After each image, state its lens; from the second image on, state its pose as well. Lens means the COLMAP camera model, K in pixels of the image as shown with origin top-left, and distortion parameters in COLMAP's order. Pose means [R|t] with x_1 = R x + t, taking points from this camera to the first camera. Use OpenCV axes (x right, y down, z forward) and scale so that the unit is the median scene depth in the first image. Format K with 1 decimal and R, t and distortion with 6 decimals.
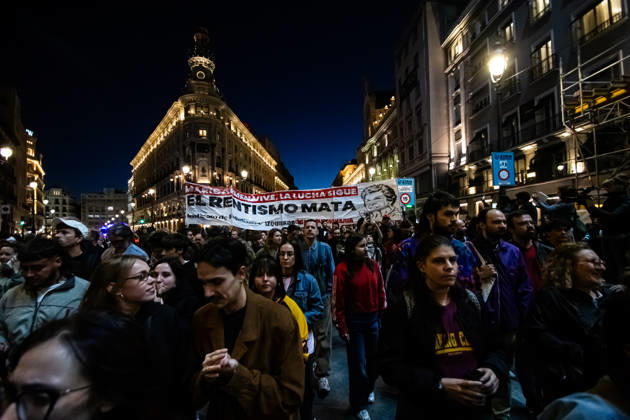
lens RADIAL K [[271.4, 0, 309.3], [0, 271.4, 223.6], [0, 0, 1]] dist [0.003033, -0.013767]
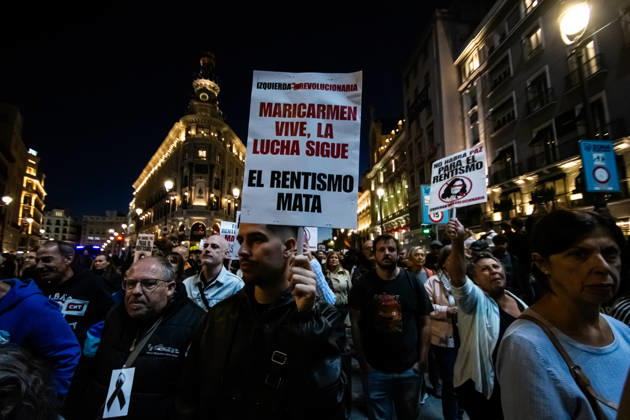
lens RADIAL K [[271.4, 0, 309.3], [0, 271.4, 223.6], [0, 0, 1]] dist [0.003033, -0.013767]
pose [[0.999566, 0.024037, -0.017032, 0.009920], [-0.025675, 0.994290, -0.103576, 0.002603], [0.014445, 0.103968, 0.994476, 0.072640]]
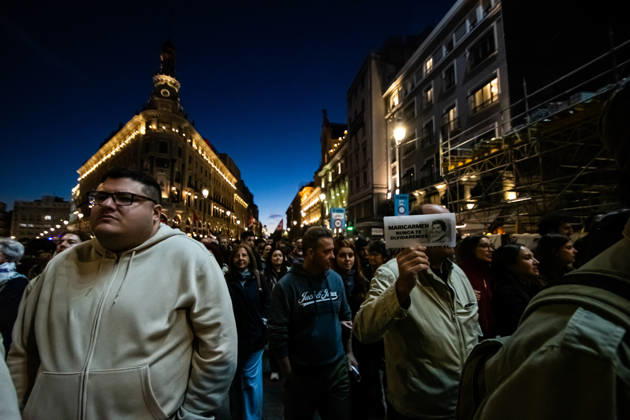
lens RADIAL K [[271.4, 0, 309.3], [0, 271.4, 223.6], [0, 0, 1]] dist [0.003033, -0.013767]
pose [[0.988076, 0.041082, 0.148386, 0.006851], [-0.030849, 0.997026, -0.070618, 0.000891], [-0.150846, 0.065198, 0.986405, -0.061957]]
